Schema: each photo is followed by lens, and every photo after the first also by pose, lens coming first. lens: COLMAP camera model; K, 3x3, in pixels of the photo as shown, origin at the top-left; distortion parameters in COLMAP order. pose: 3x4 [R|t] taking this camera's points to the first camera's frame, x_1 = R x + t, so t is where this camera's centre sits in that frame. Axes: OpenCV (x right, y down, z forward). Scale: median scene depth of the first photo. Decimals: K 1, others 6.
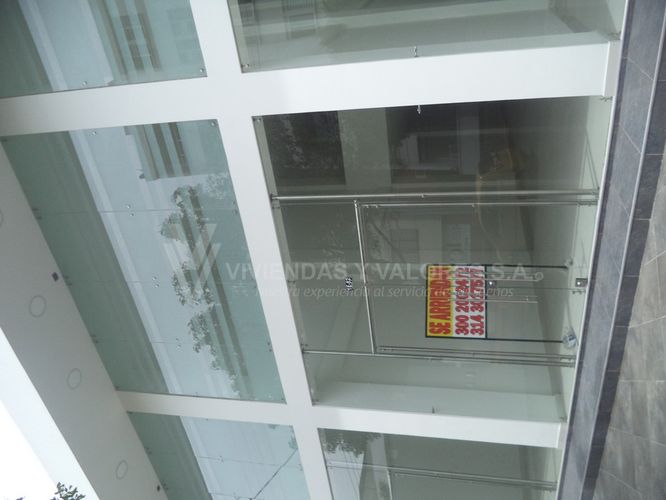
lens RADIAL K [[569.0, 0, 308.0], [0, 569.0, 249.7], [0, 0, 1]] dist [-0.012448, -0.010333]
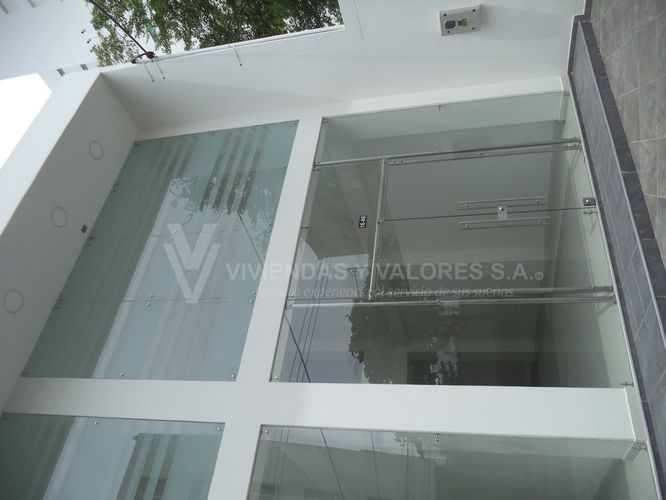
lens RADIAL K [[583.1, 0, 282.1], [0, 583.1, 250.2], [0, 0, 1]] dist [0.004688, 0.002004]
pose [[0.949377, 0.212053, -0.231768, 0.071504], [-0.289177, 0.301720, -0.908483, 0.399739], [-0.122717, 0.929515, 0.347767, 0.257411]]
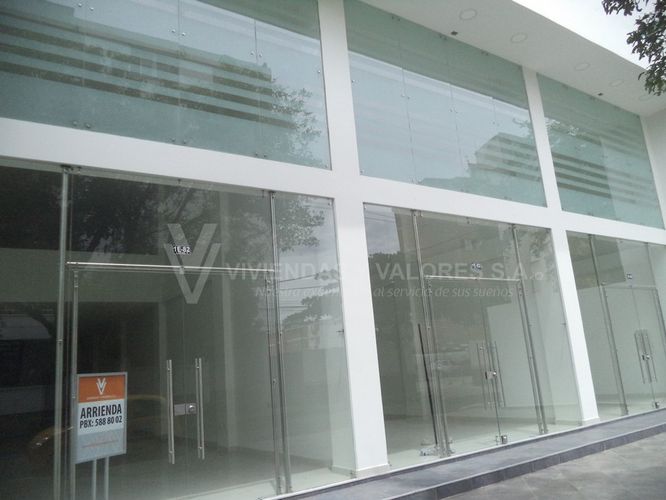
lens RADIAL K [[535.4, 0, 321.6], [0, 535.4, 241.7], [0, 0, 1]] dist [-0.005910, -0.050123]
pose [[-0.170935, 0.977329, -0.124936, 0.085642], [-0.381685, -0.182584, -0.906079, 0.482512], [-0.908349, -0.107194, 0.404242, 0.312206]]
